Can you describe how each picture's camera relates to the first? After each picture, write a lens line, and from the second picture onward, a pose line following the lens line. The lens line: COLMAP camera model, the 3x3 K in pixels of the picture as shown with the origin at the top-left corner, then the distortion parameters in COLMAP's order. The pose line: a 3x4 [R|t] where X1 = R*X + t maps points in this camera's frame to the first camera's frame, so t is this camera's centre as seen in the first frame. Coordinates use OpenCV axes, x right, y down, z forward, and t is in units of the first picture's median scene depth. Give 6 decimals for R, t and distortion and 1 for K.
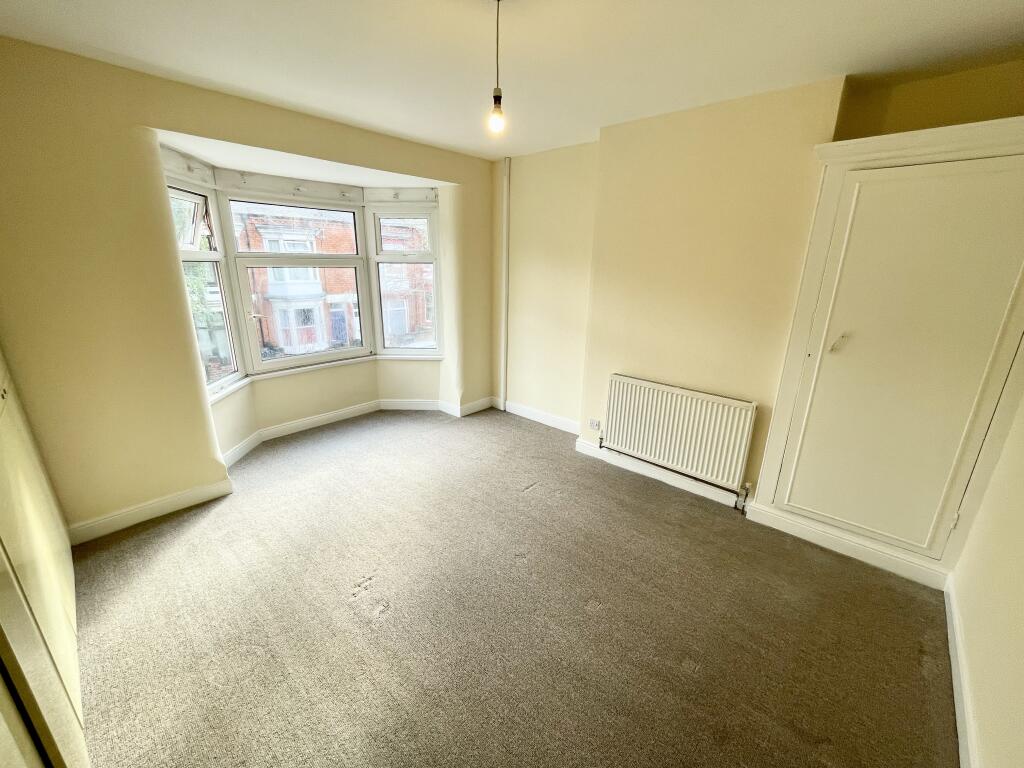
lens RADIAL K [[413.4, 0, 513.9], [0, 413.4, 385.1], [0, 0, 1]] dist [0.000990, 0.000072]
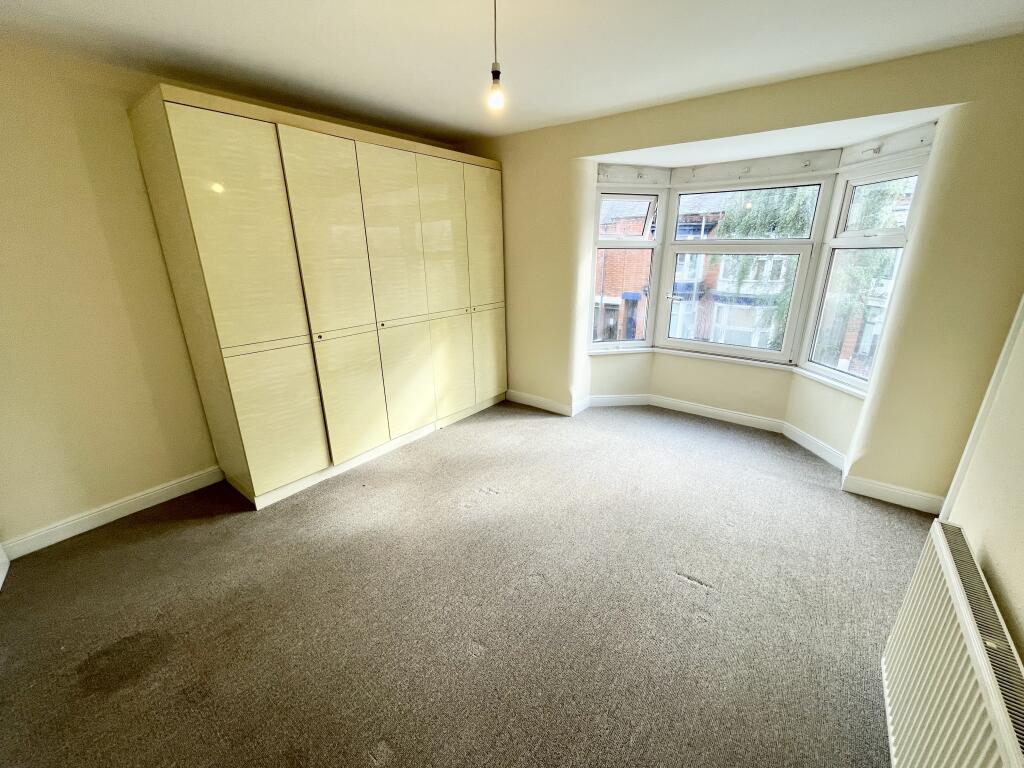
lens RADIAL K [[413.4, 0, 514.6], [0, 413.4, 385.4], [0, 0, 1]] dist [0.000990, 0.000072]
pose [[0.096432, 0.301665, -0.948525, 0.424513], [-0.280272, 0.922635, 0.264937, -0.109924], [0.955064, 0.240297, 0.173520, 0.400262]]
